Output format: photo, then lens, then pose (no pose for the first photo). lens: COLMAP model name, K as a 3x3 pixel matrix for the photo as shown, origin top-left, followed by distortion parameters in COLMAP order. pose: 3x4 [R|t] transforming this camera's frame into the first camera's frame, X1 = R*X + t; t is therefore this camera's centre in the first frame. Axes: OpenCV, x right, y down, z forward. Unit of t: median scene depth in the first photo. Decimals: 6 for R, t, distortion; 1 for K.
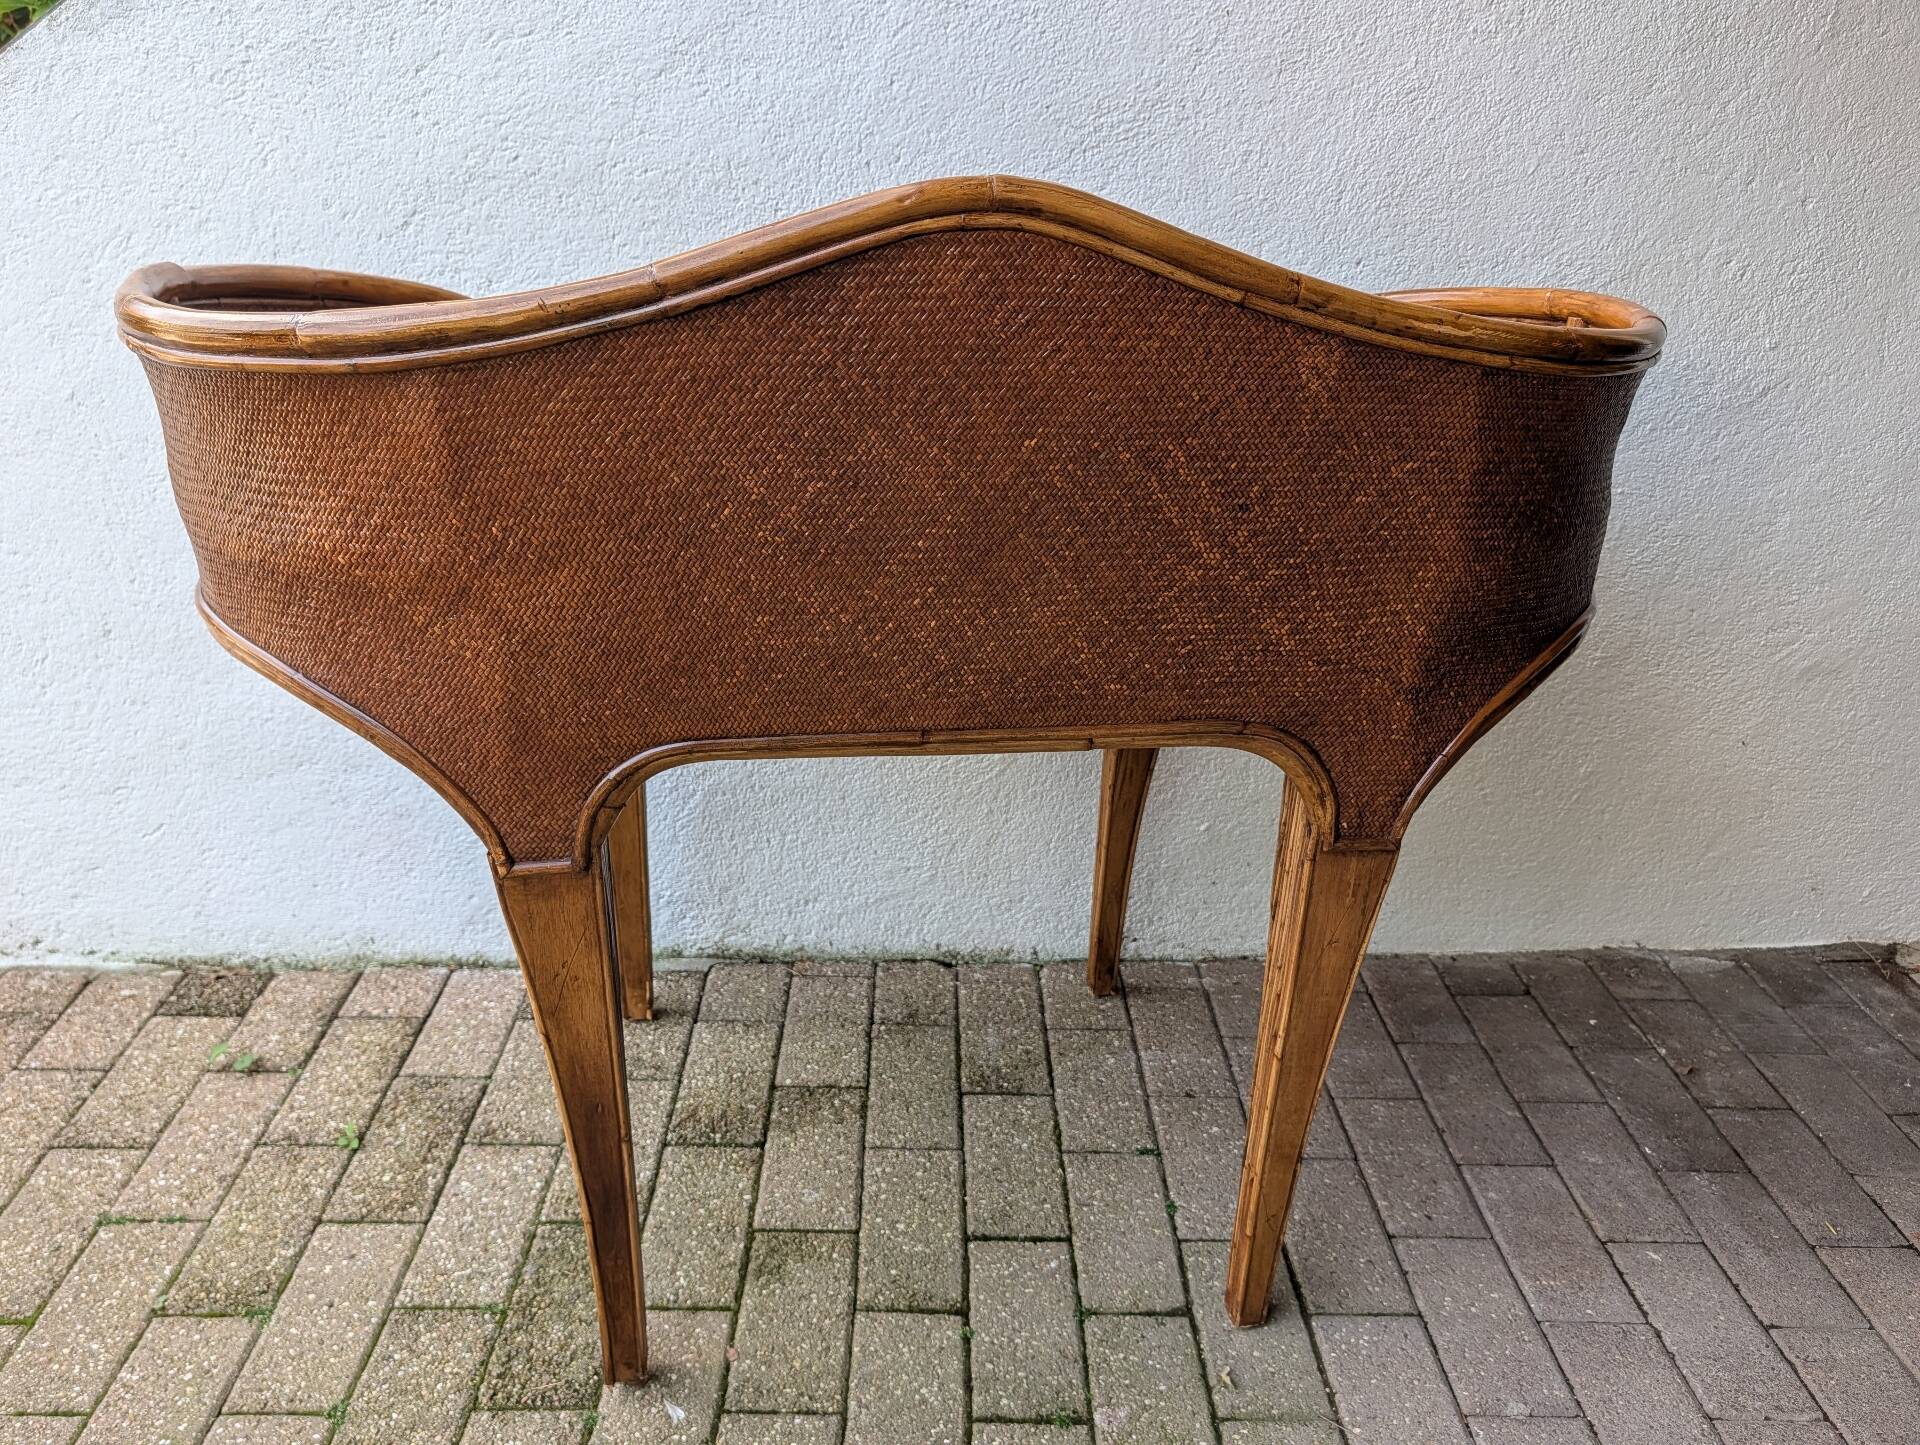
lens RADIAL K [[1422.6, 0, 936.2], [0, 1422.6, 705.9], [0, 0, 1]] dist [0.002172, -0.008106]
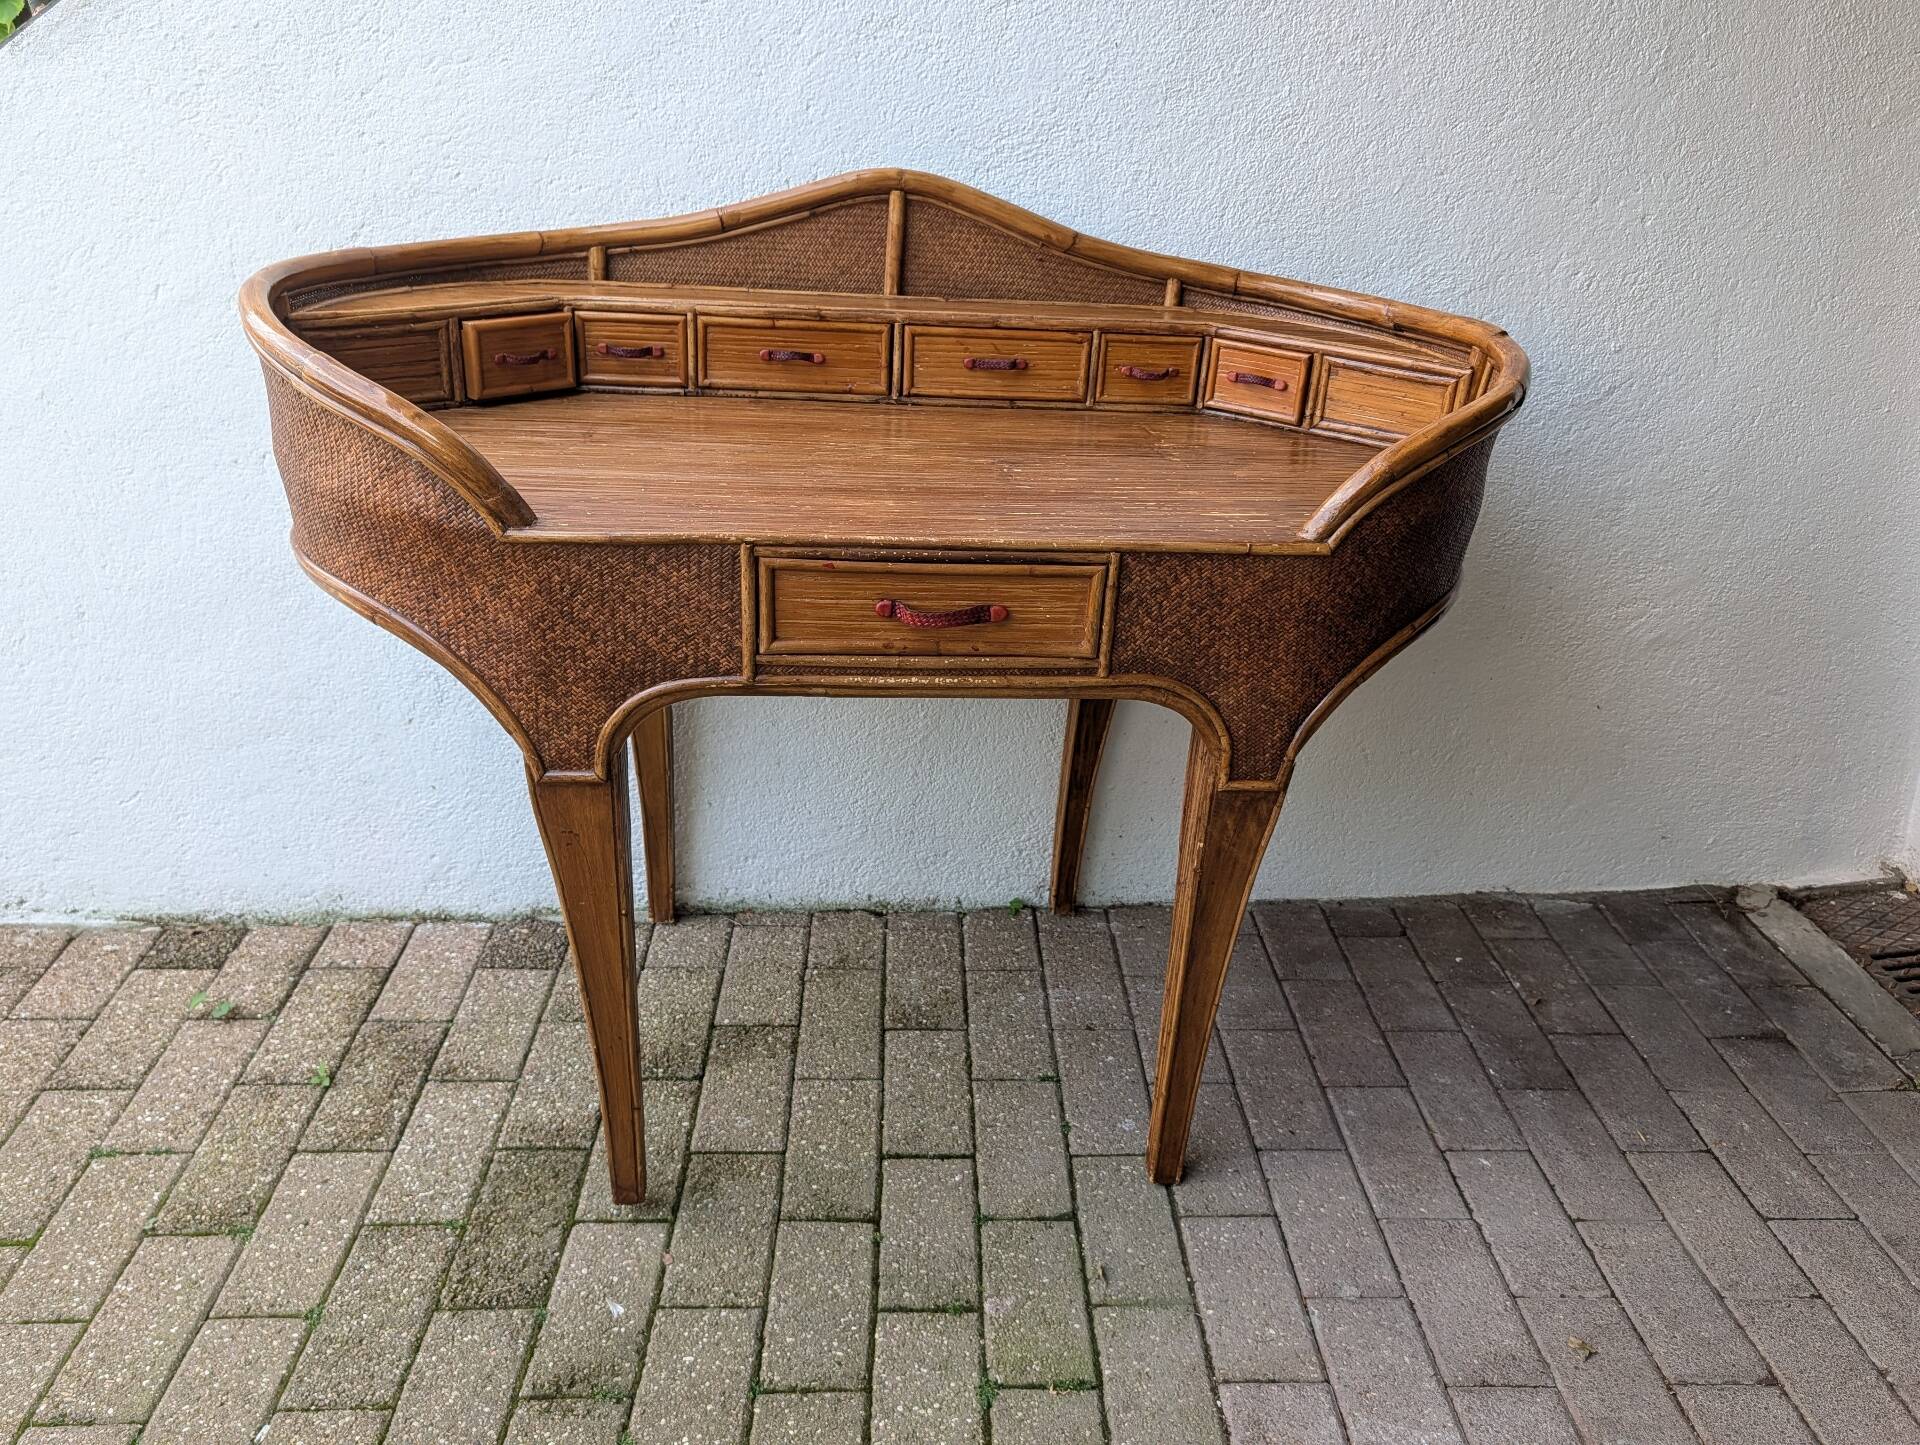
lens RADIAL K [[1422.6, 0, 973.1], [0, 1422.6, 709.0], [0, 0, 1]] dist [0.002172, -0.008106]
pose [[0.999299, -0.005363, 0.037044, 0.049545], [0.003896, 0.999209, 0.039569, -0.021065], [-0.037227, -0.039397, 0.998530, -0.100730]]
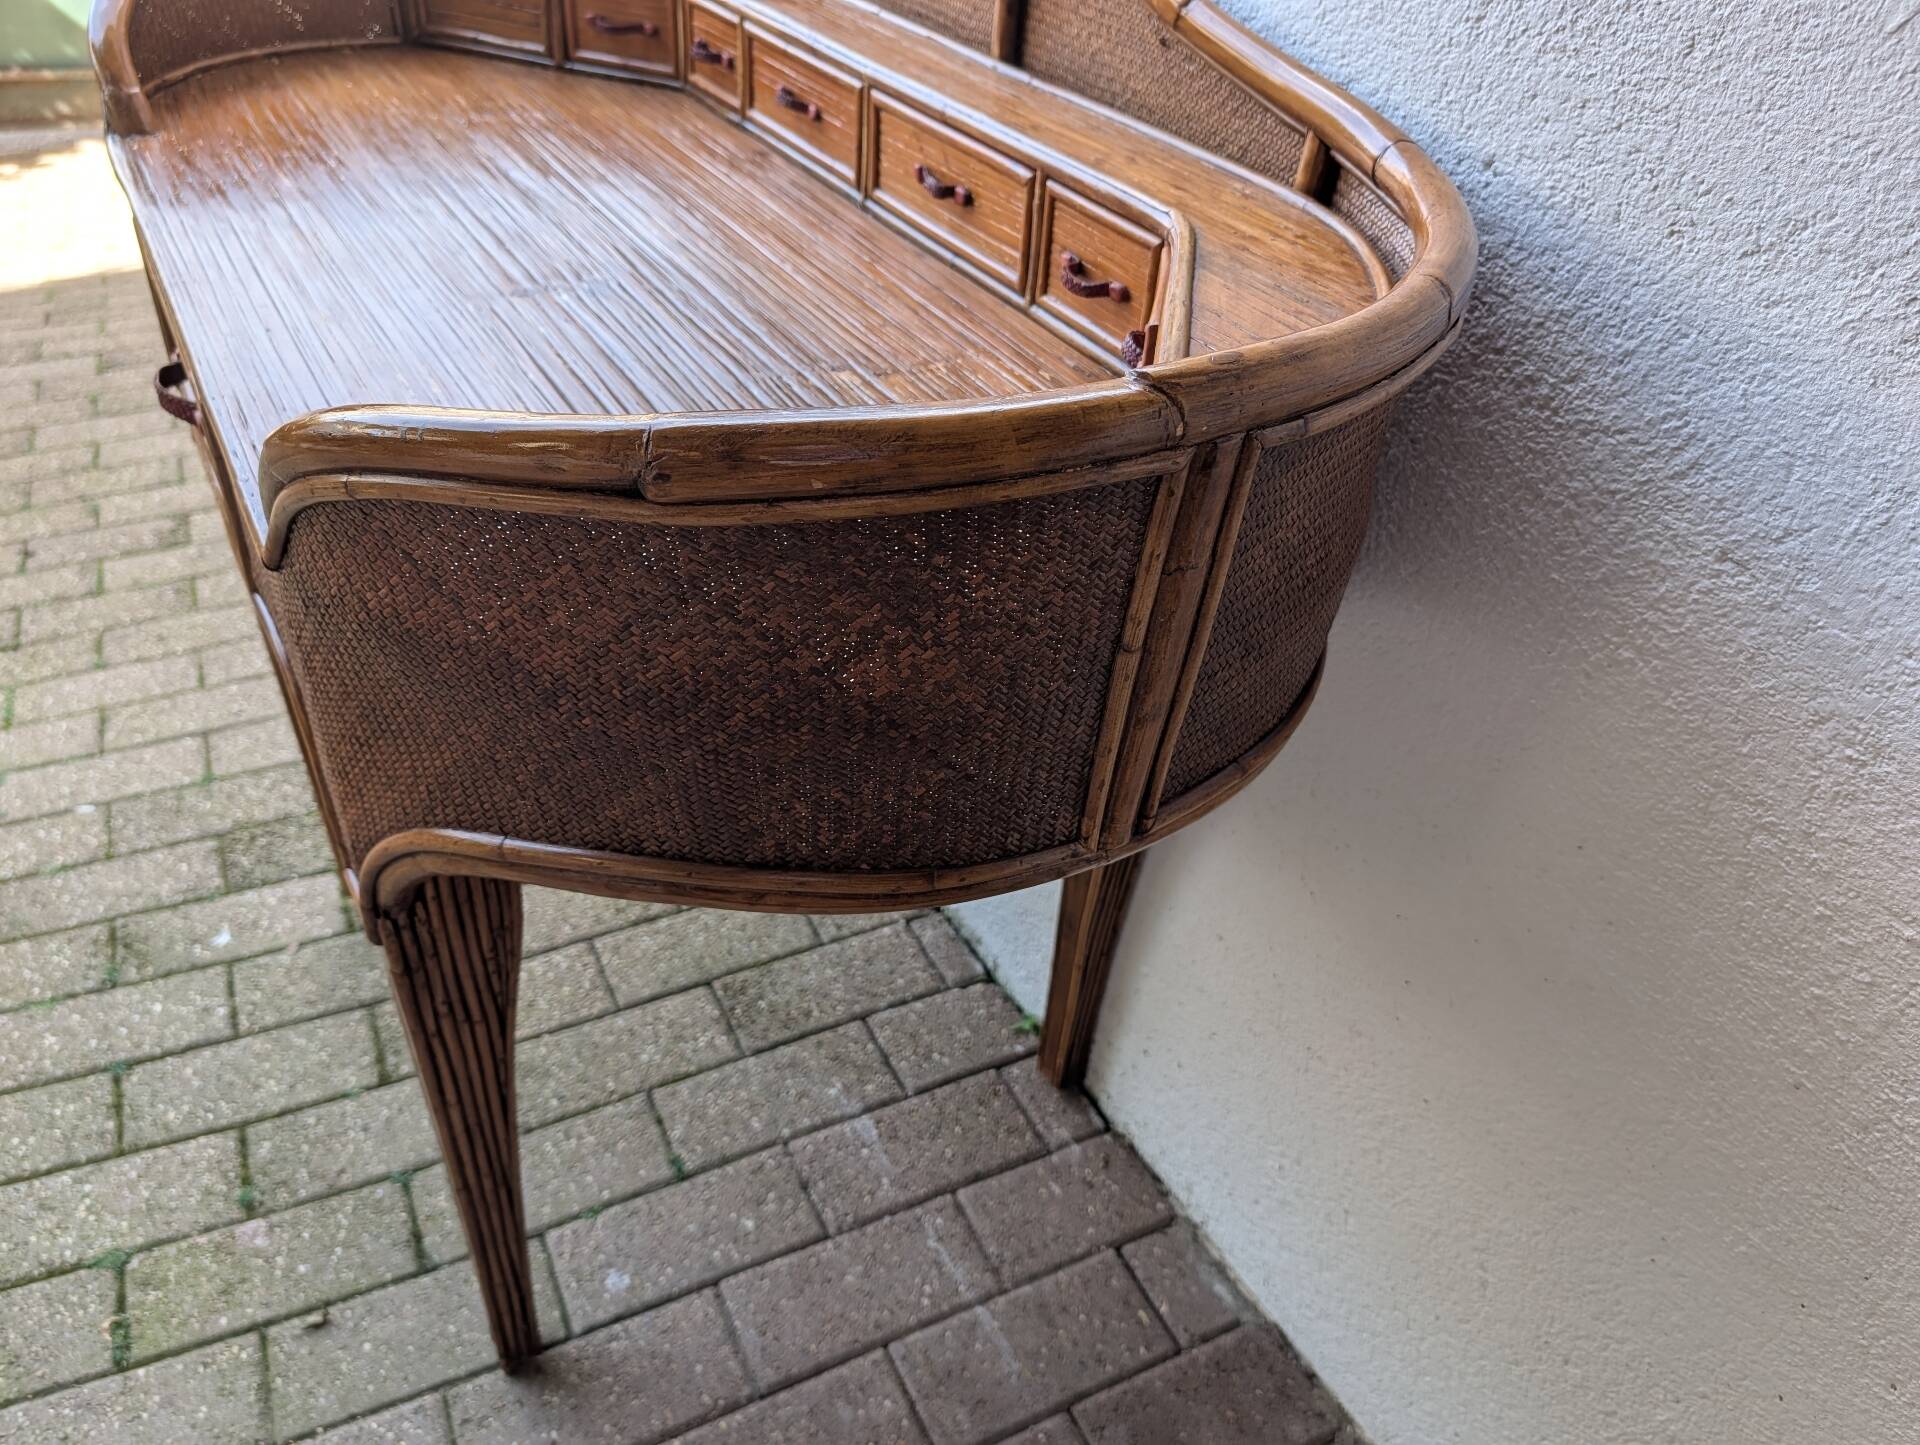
lens RADIAL K [[1422.6, 0, 970.7], [0, 1422.6, 695.7], [0, 0, 1]] dist [0.002172, -0.008106]
pose [[0.441981, 0.508131, -0.739227, 0.682640], [-0.397455, 0.849712, 0.346439, -0.262080], [0.804166, 0.140689, 0.577515, 0.622911]]
